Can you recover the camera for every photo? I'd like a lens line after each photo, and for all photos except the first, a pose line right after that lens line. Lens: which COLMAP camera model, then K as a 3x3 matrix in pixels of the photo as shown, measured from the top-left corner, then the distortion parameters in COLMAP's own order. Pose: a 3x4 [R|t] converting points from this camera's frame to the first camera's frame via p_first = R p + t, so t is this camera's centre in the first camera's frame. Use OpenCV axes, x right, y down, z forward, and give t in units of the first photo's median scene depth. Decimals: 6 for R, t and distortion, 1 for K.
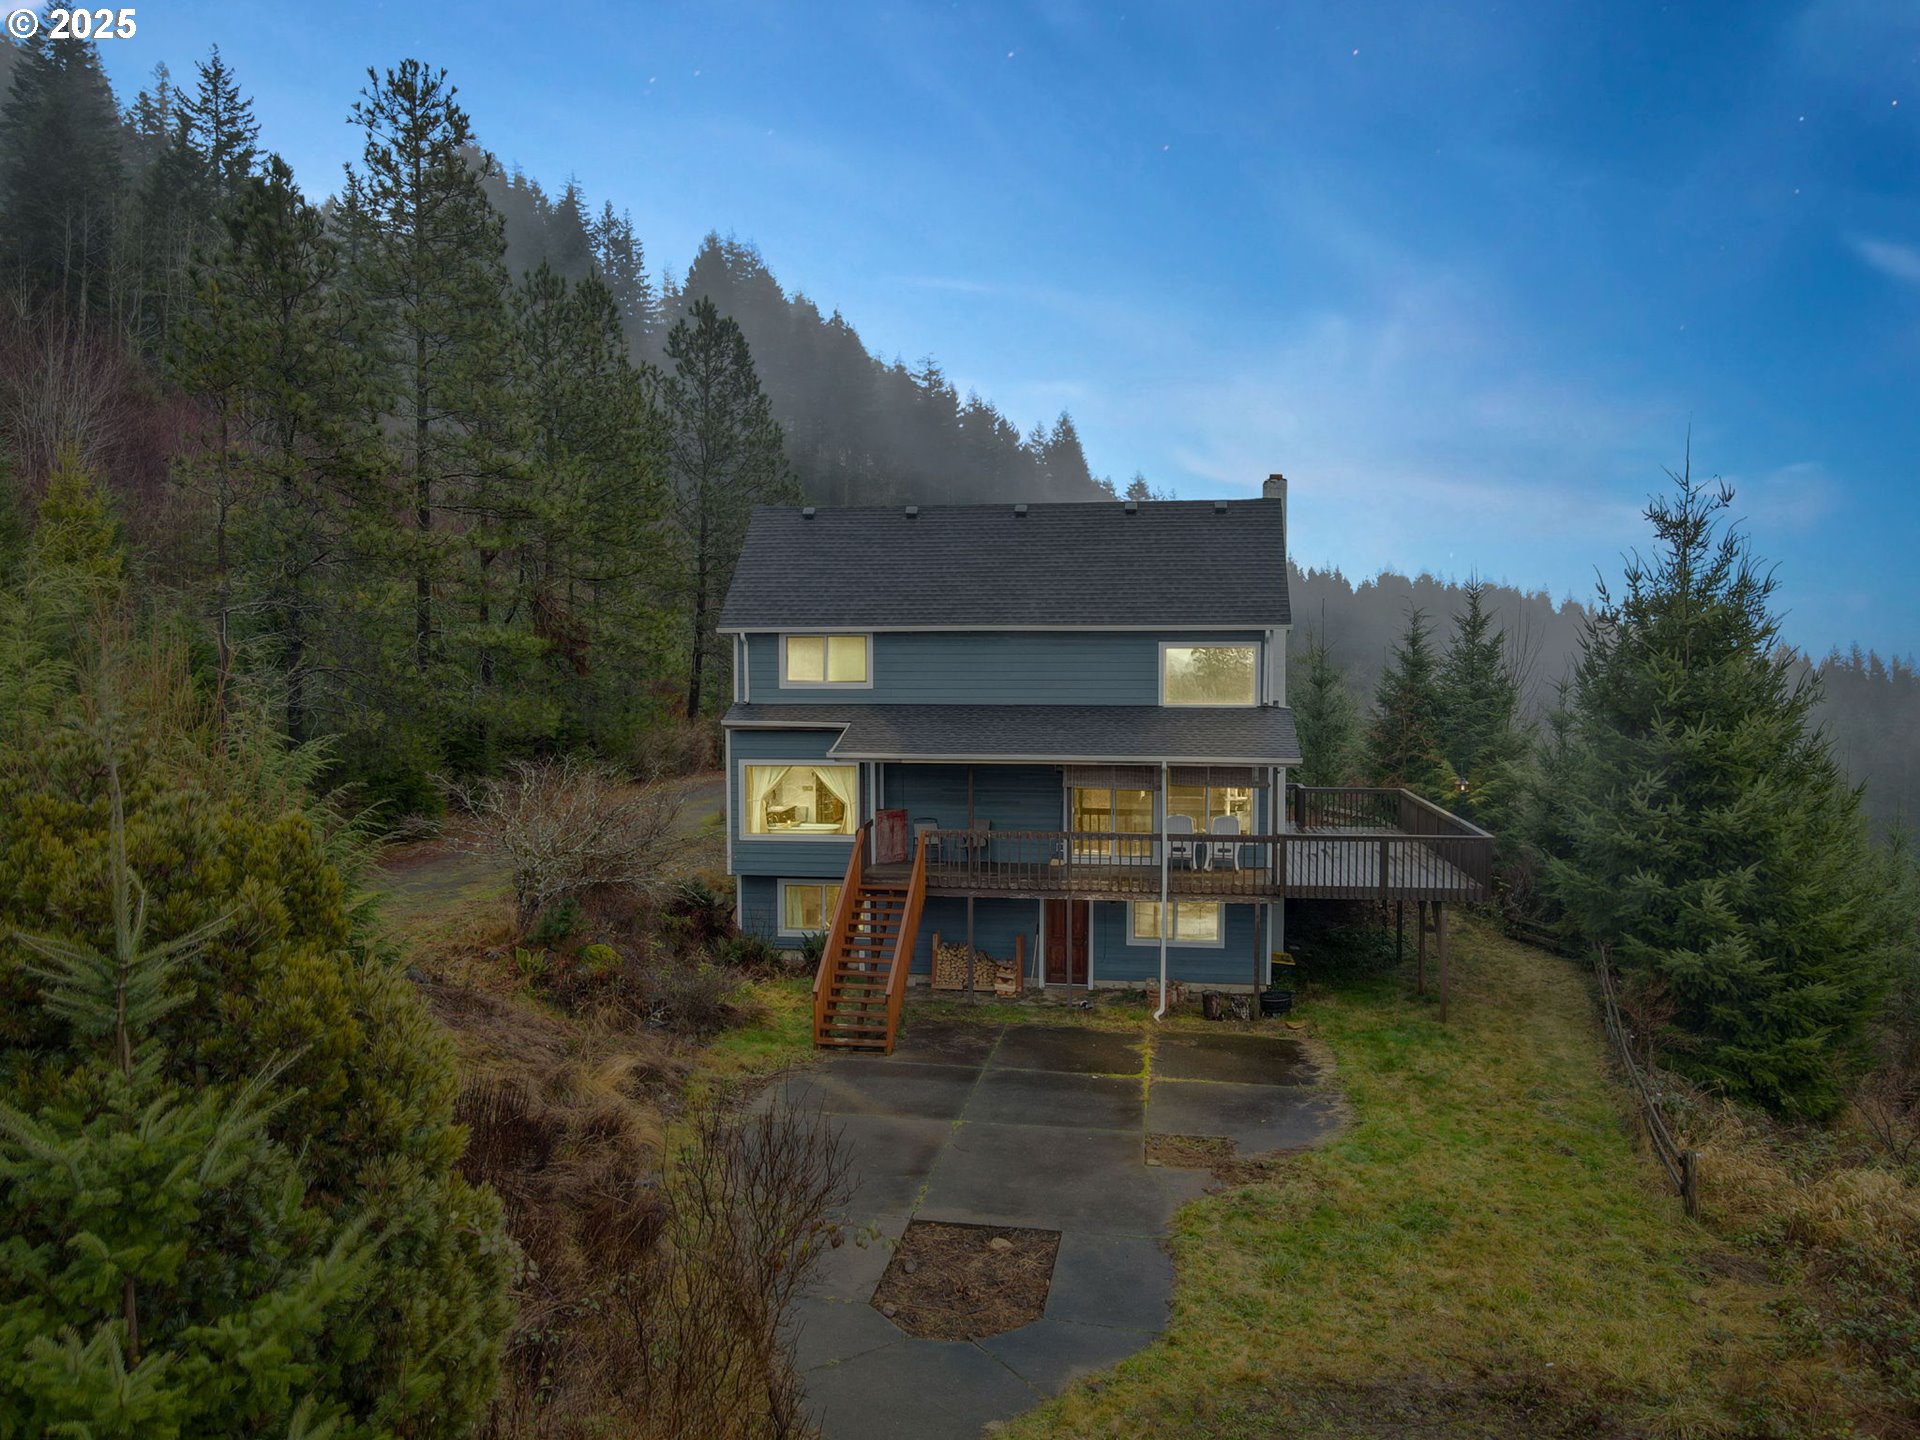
lens RADIAL K [[1403.7, 0, 978.6], [0, 1403.7, 735.5], [0, 0, 1]] dist [0.002708, 0.008667]
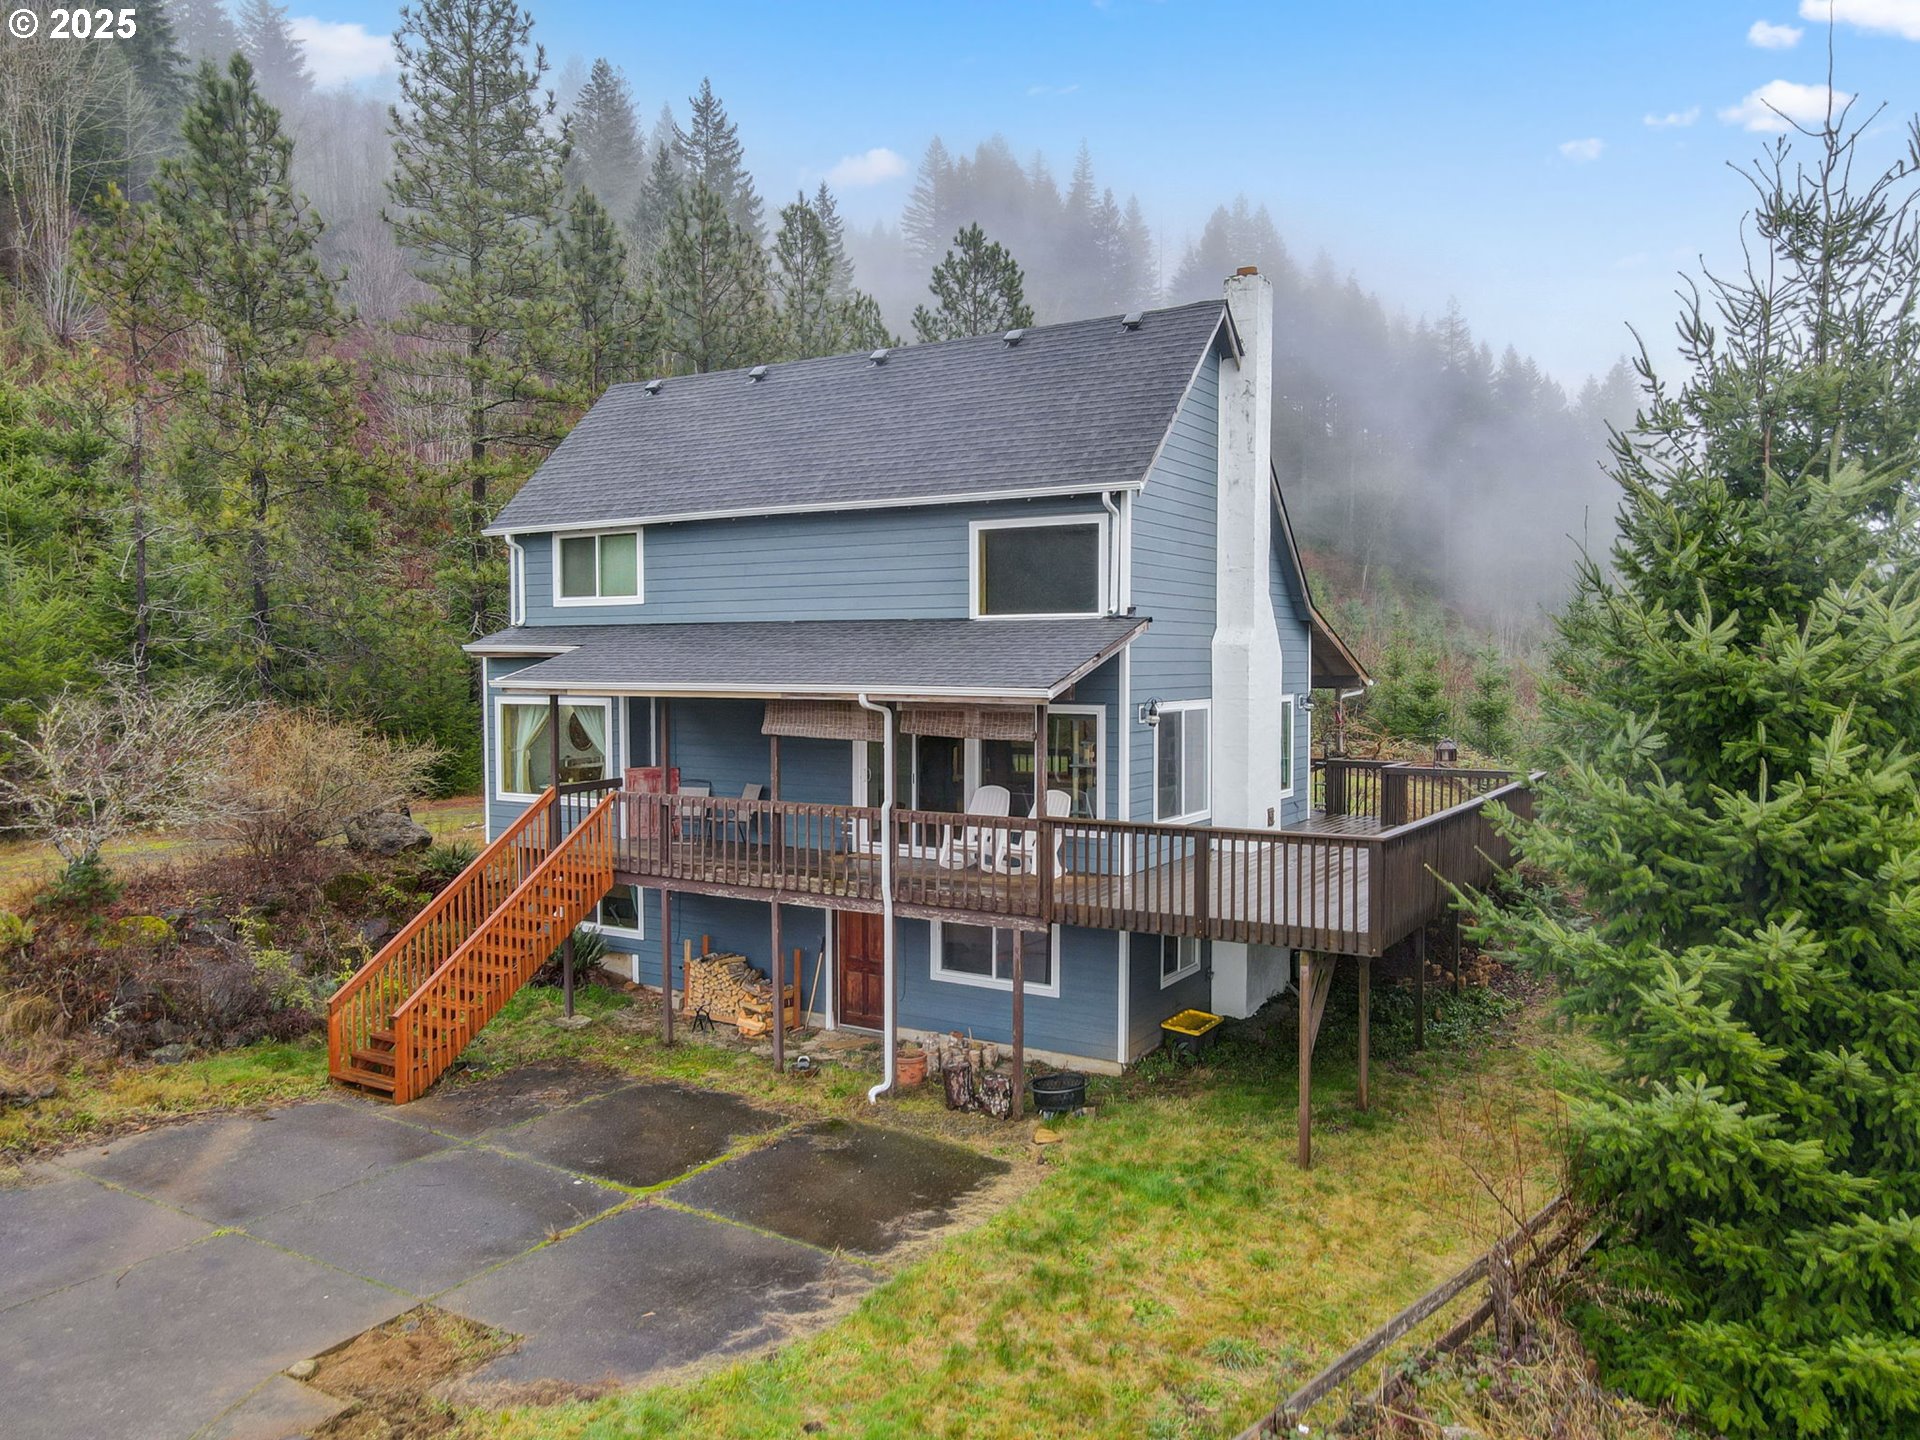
lens RADIAL K [[1403.7, 0, 978.6], [0, 1403.7, 735.5], [0, 0, 1]] dist [0.002708, 0.008667]
pose [[0.917245, 0.021495, -0.397744, 0.415152], [-0.022441, 0.999746, 0.002276, 0.033372], [0.397692, 0.006838, 0.917494, 0.420888]]
